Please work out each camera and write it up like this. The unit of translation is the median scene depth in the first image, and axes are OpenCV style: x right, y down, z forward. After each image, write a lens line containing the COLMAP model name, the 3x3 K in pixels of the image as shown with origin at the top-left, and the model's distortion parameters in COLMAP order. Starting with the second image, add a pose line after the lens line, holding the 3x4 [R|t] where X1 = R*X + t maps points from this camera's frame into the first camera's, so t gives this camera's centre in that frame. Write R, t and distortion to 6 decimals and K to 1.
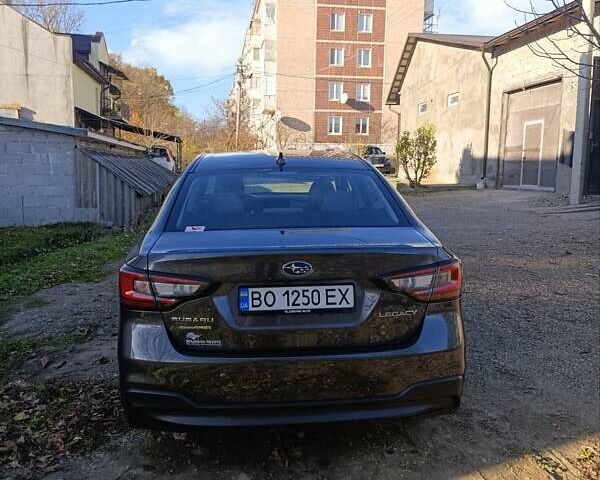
lens RADIAL K [[551.3, 0, 300.0], [0, 551.3, 240.0], [0, 0, 1]] dist [0.052588, -0.068063]
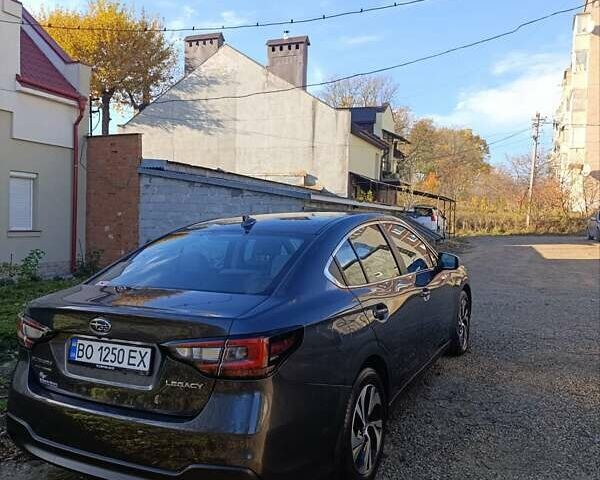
lens RADIAL K [[551.3, 0, 300.0], [0, 551.3, 240.0], [0, 0, 1]] dist [0.052588, -0.068063]
pose [[0.843264, 0.025045, -0.536916, 0.110859], [-0.080757, 0.993478, -0.080492, -0.007216], [0.531399, 0.111236, 0.839787, 0.035447]]
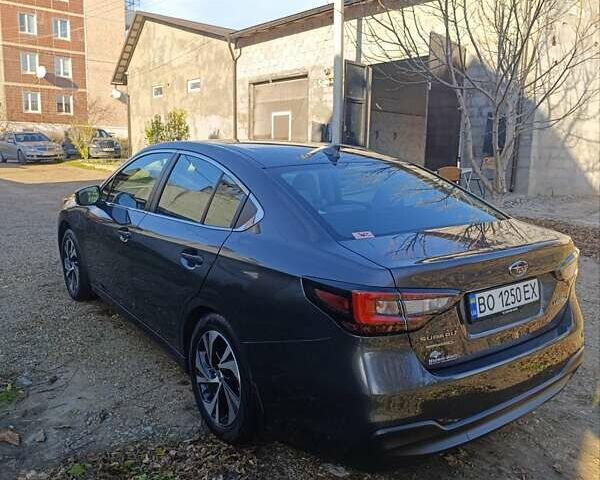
lens RADIAL K [[551.3, 0, 300.0], [0, 551.3, 240.0], [0, 0, 1]] dist [0.052588, -0.068063]
pose [[0.847838, -0.072292, 0.525304, -0.105589], [0.057542, 0.997356, 0.044382, -0.007941], [-0.527124, -0.007402, 0.849756, 0.045413]]
